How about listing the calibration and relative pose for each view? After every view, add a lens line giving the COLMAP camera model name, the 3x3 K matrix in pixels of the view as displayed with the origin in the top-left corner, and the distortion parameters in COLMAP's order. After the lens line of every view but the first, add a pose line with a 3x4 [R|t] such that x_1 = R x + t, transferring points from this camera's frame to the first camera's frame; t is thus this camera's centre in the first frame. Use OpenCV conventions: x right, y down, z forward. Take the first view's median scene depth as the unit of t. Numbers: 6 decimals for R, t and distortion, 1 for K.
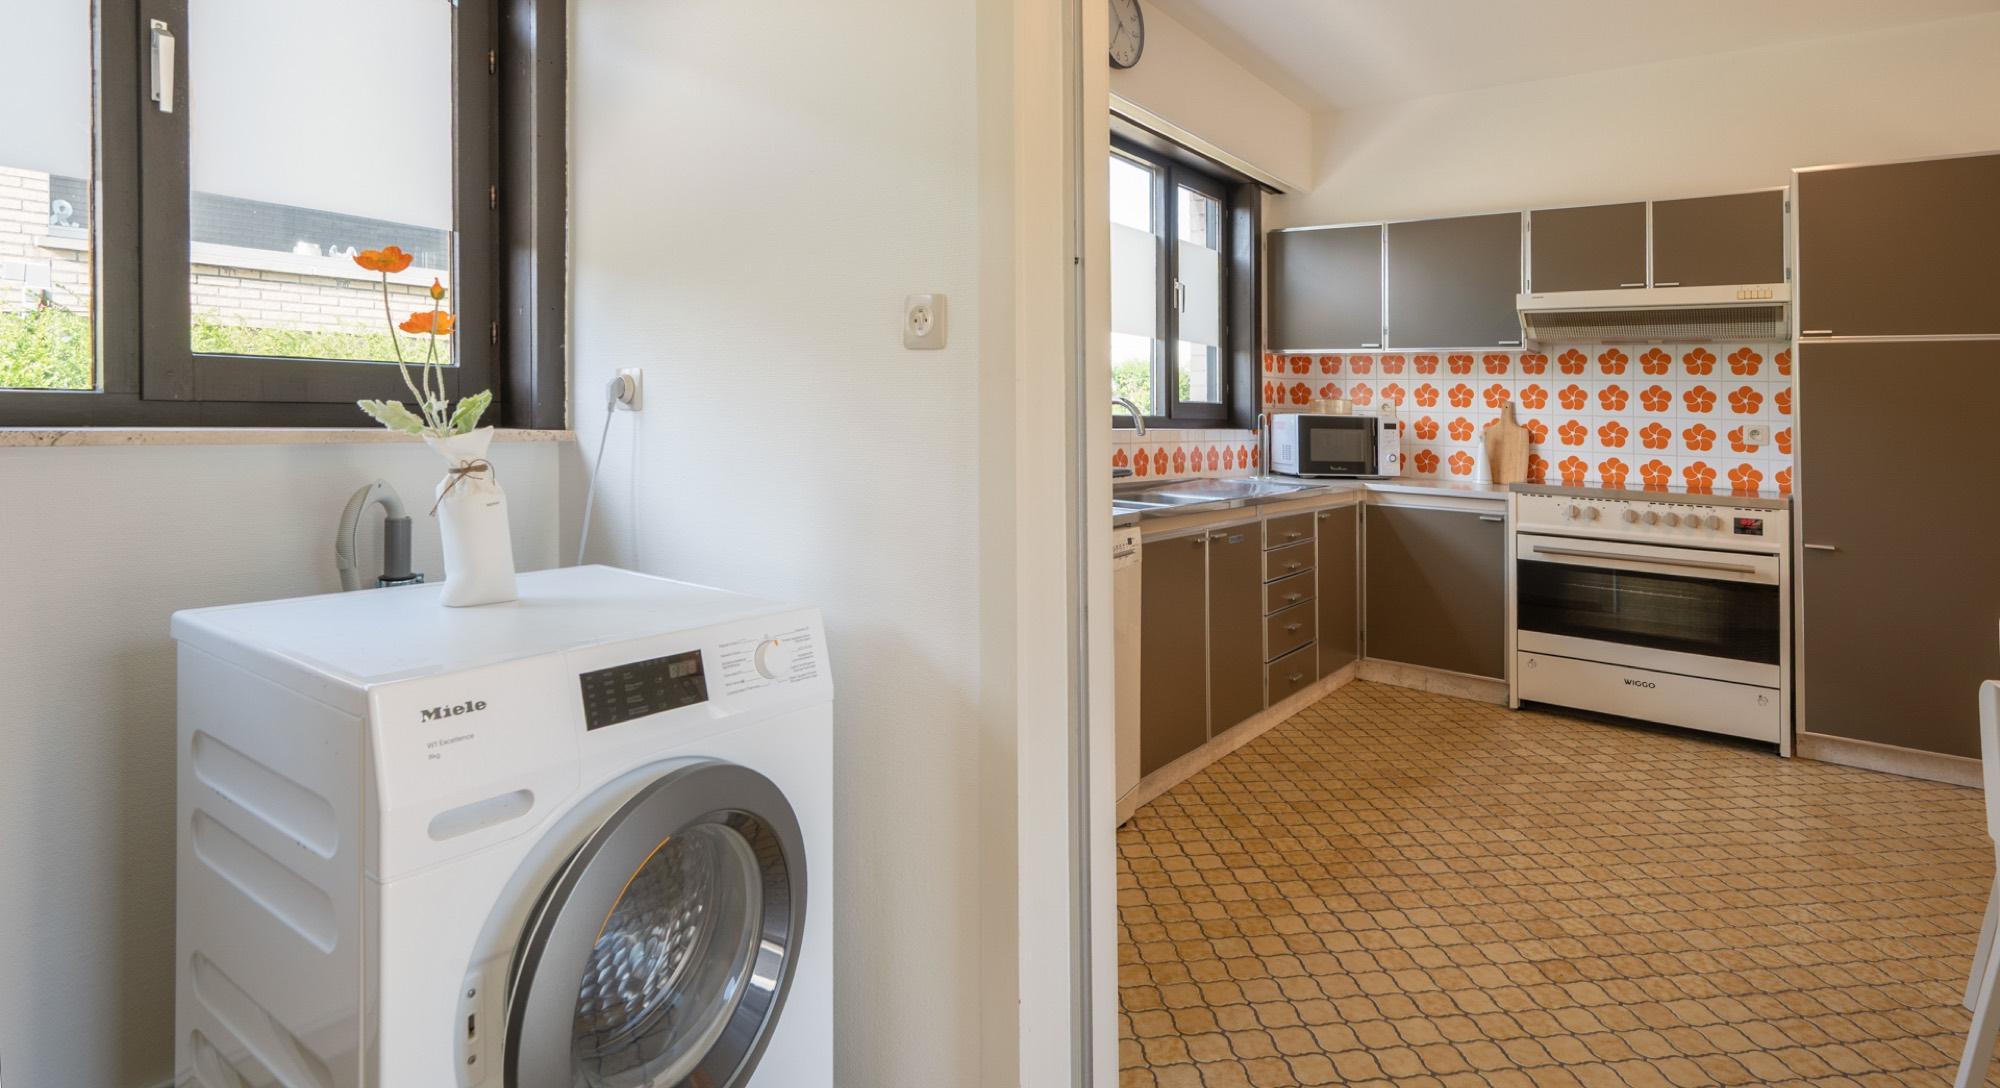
lens RADIAL K [[1047.2, 0, 1005.5], [0, 1047.2, 396.7], [0, 0, 1]] dist [0.005745, 0.000704]
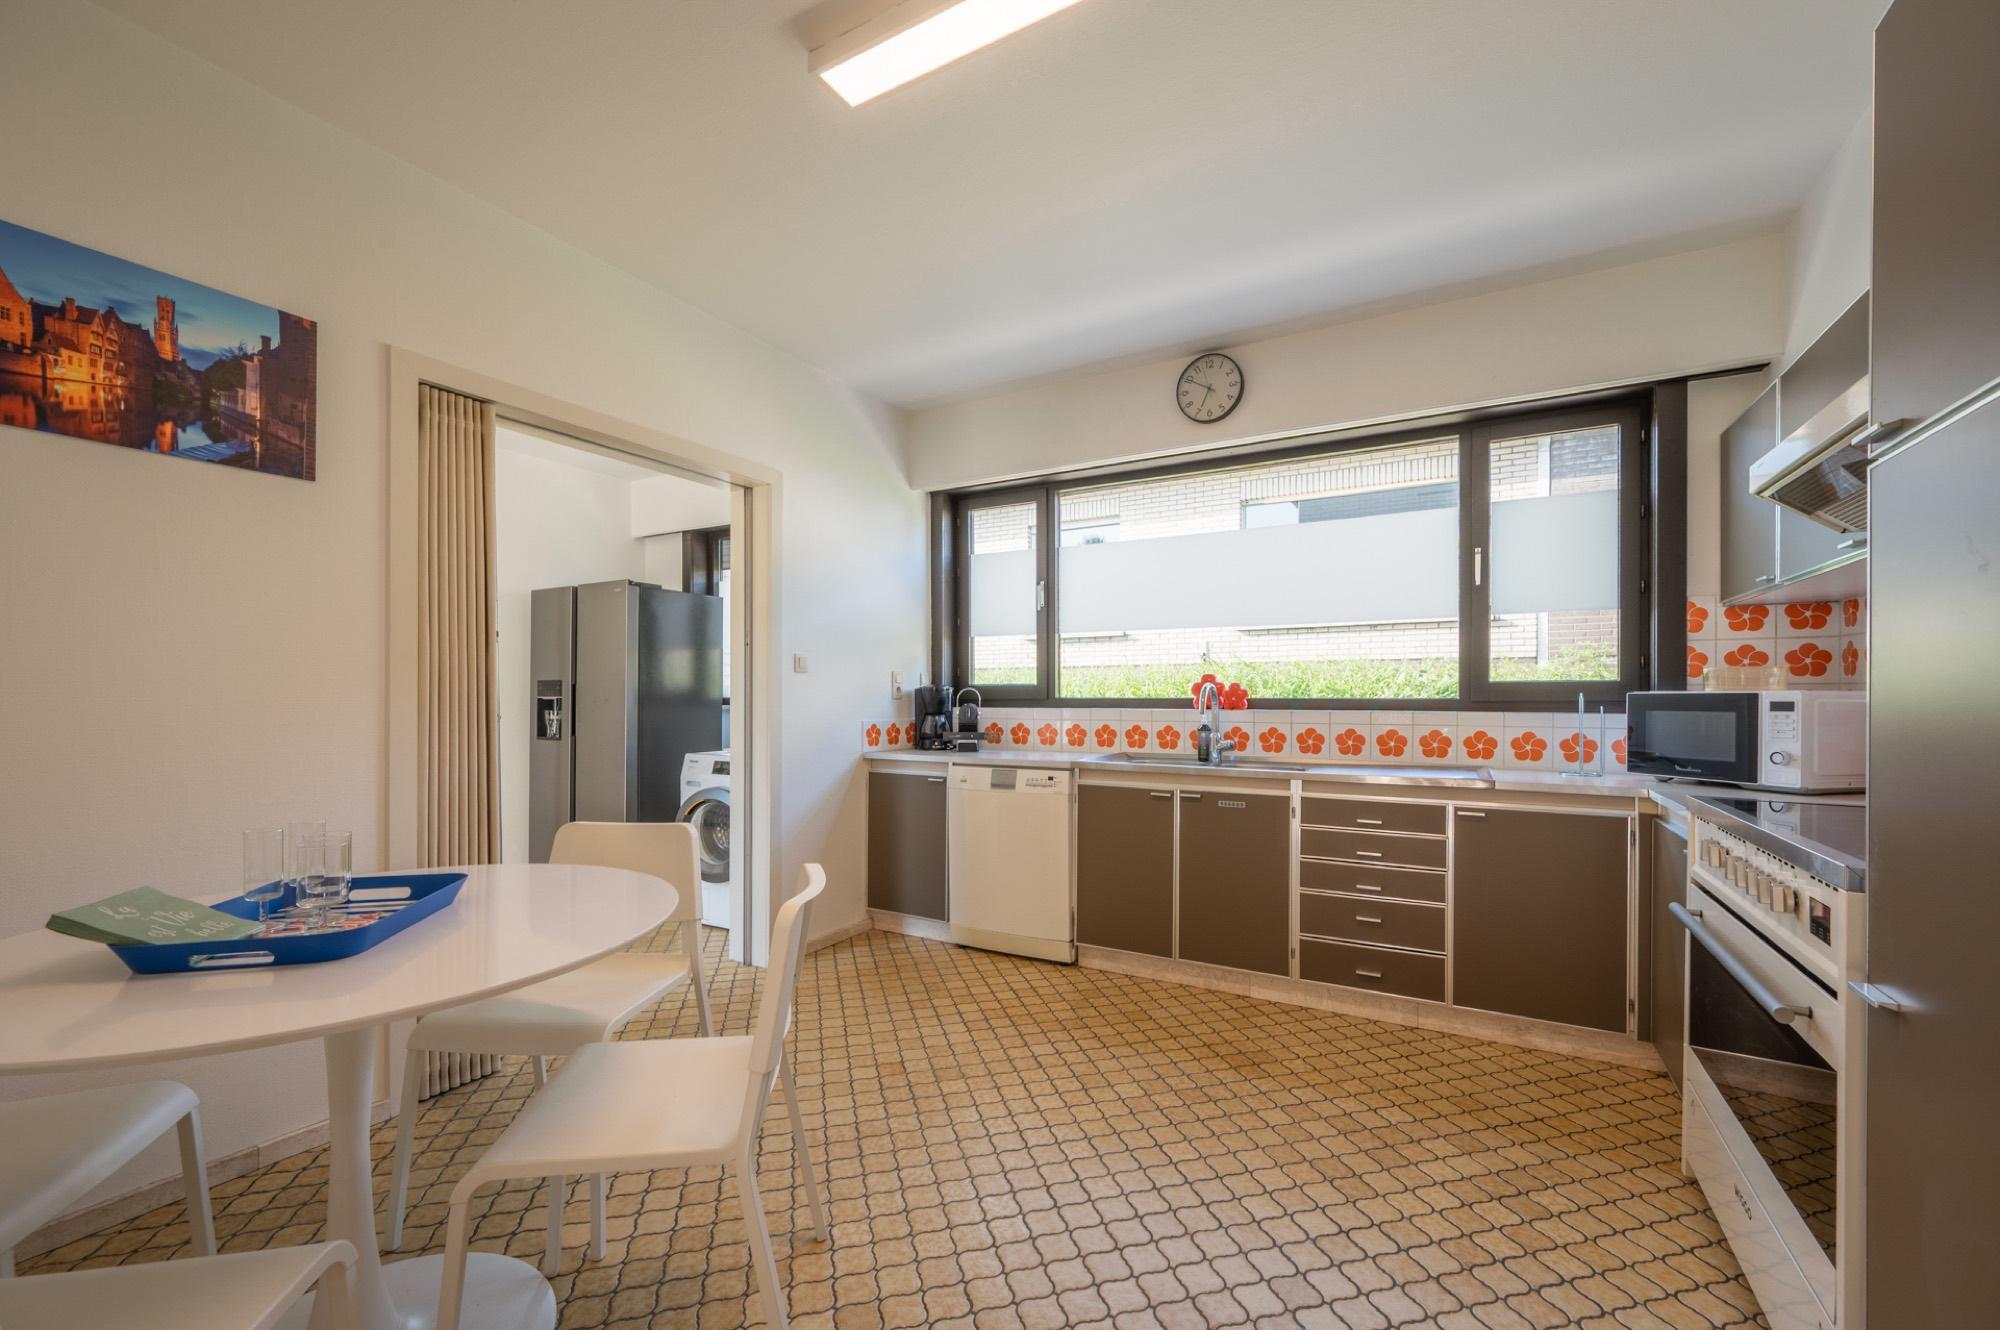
lens RADIAL K [[787.8, 0, 999.5], [0, 787.8, 695.2], [0, 0, 1]] dist [0.000087, 0.000009]
pose [[0.098994, -0.025550, -0.994760, 0.807641], [0.015312, 0.999591, -0.024150, 0.026546], [0.994970, -0.012841, 0.099344, 0.513319]]
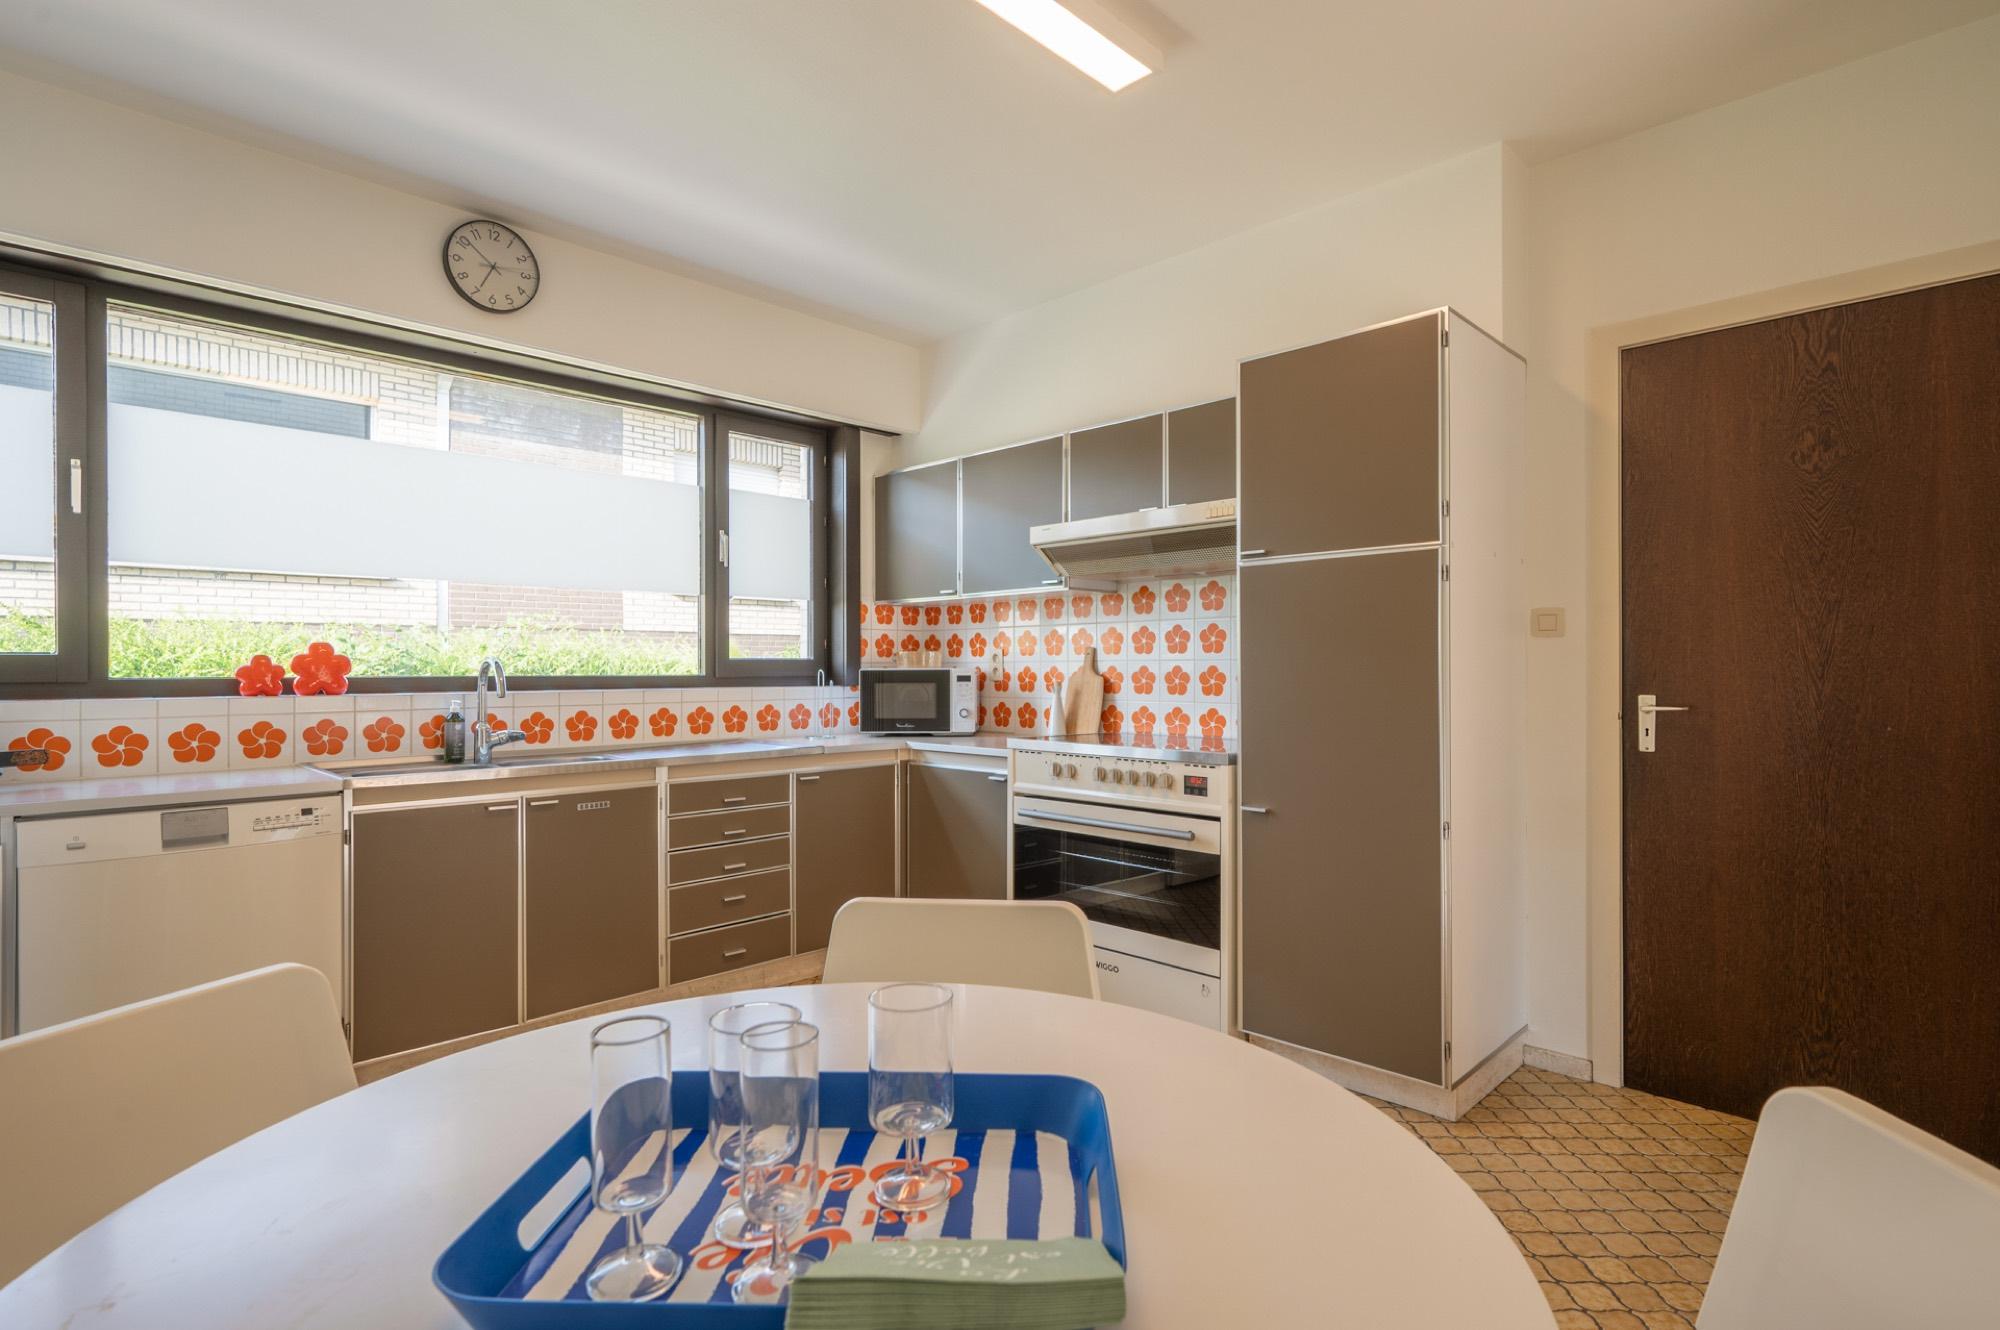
lens RADIAL K [[998.6, 0, 1000.0], [0, 998.6, 665.0], [0, 0, 1]] dist [-0.000001, 0.000159]
pose [[0.985235, -0.030327, -0.168500, 0.564616], [0.031231, 0.999509, 0.002713, 0.015528], [0.168335, -0.007935, 0.985698, 0.145330]]
